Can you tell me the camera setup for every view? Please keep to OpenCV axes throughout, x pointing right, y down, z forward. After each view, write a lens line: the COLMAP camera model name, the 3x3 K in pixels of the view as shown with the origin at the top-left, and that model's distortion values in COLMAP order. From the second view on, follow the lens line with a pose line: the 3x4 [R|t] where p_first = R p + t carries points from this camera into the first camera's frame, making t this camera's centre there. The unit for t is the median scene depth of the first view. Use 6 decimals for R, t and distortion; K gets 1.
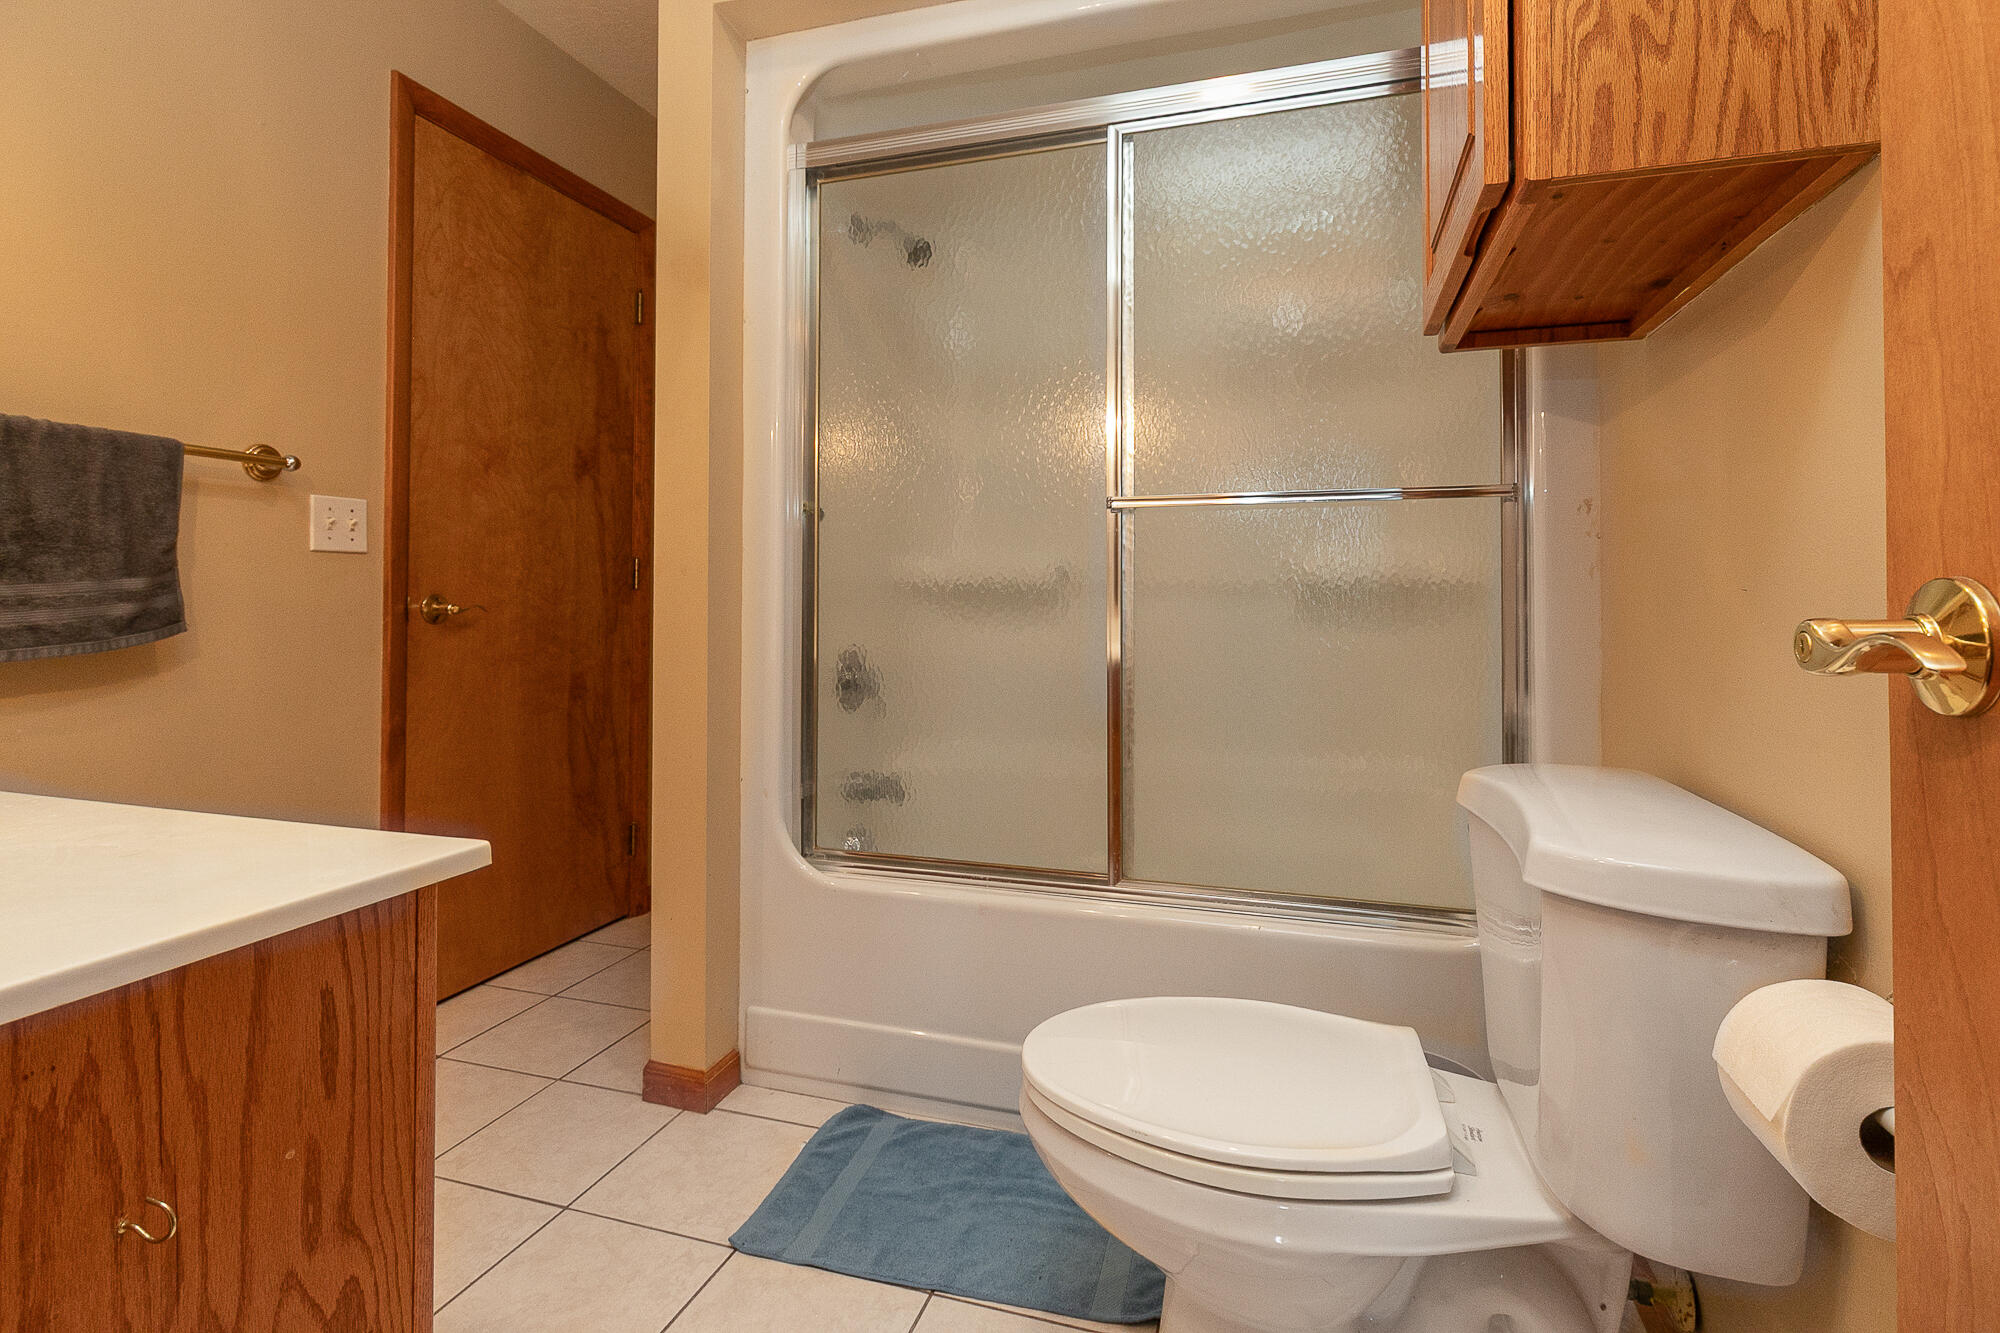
lens RADIAL K [[918.7, 0, 1001.2], [0, 918.7, 669.6], [0, 0, 1]] dist [-0.001875, 0.000200]
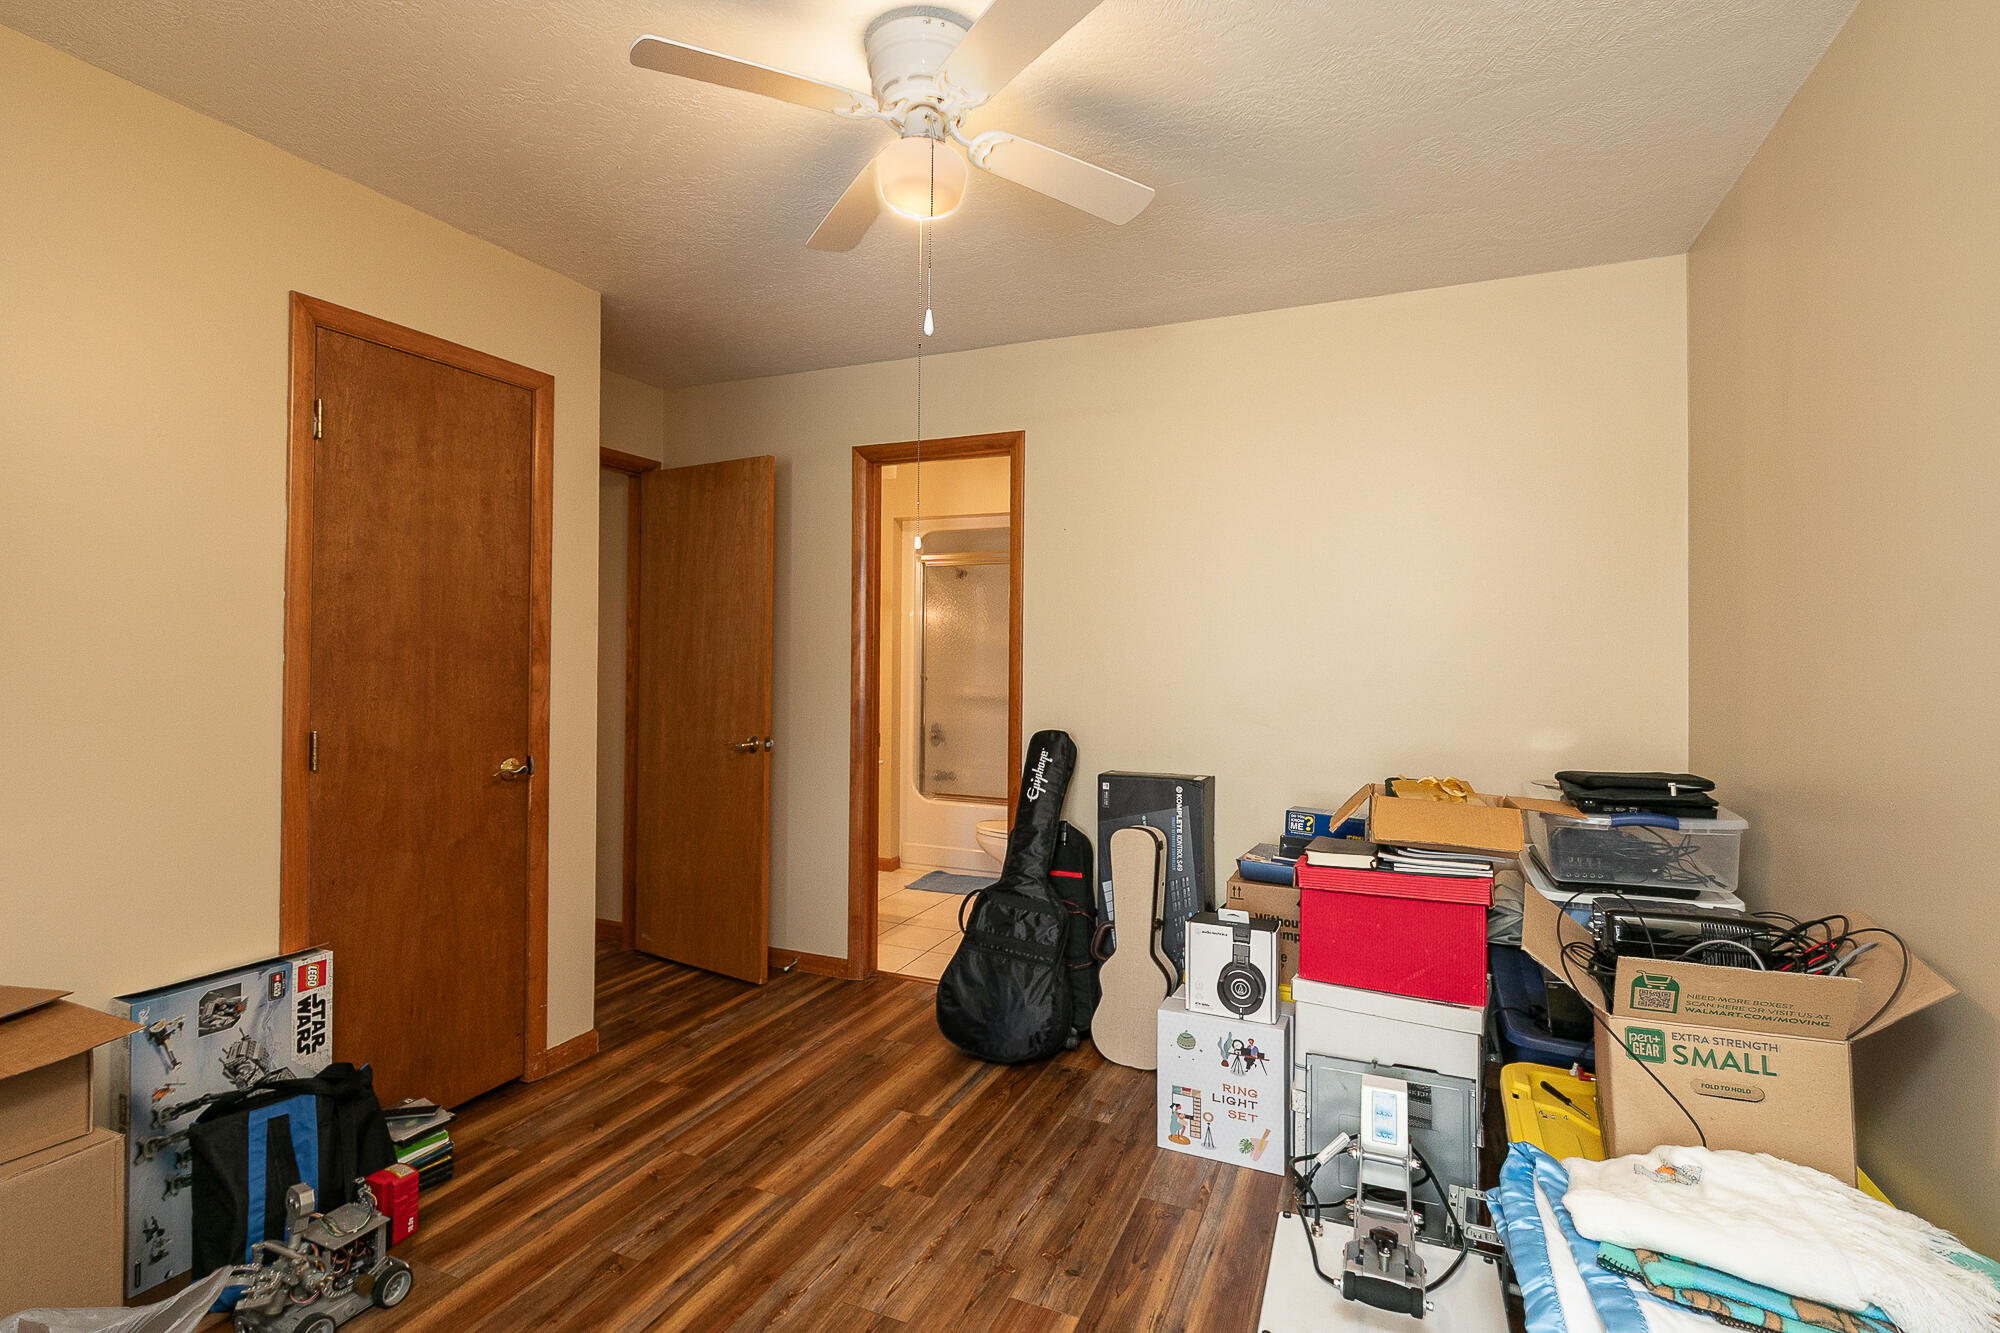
lens RADIAL K [[918.7, 0, 1001.0], [0, 918.7, 660.0], [0, 0, 1]] dist [-0.001875, 0.000200]
pose [[0.993608, 0.005572, -0.112746, 0.378729], [-0.005634, 0.999984, -0.000232, -0.242216], [0.112743, 0.000866, 0.993624, -1.921565]]
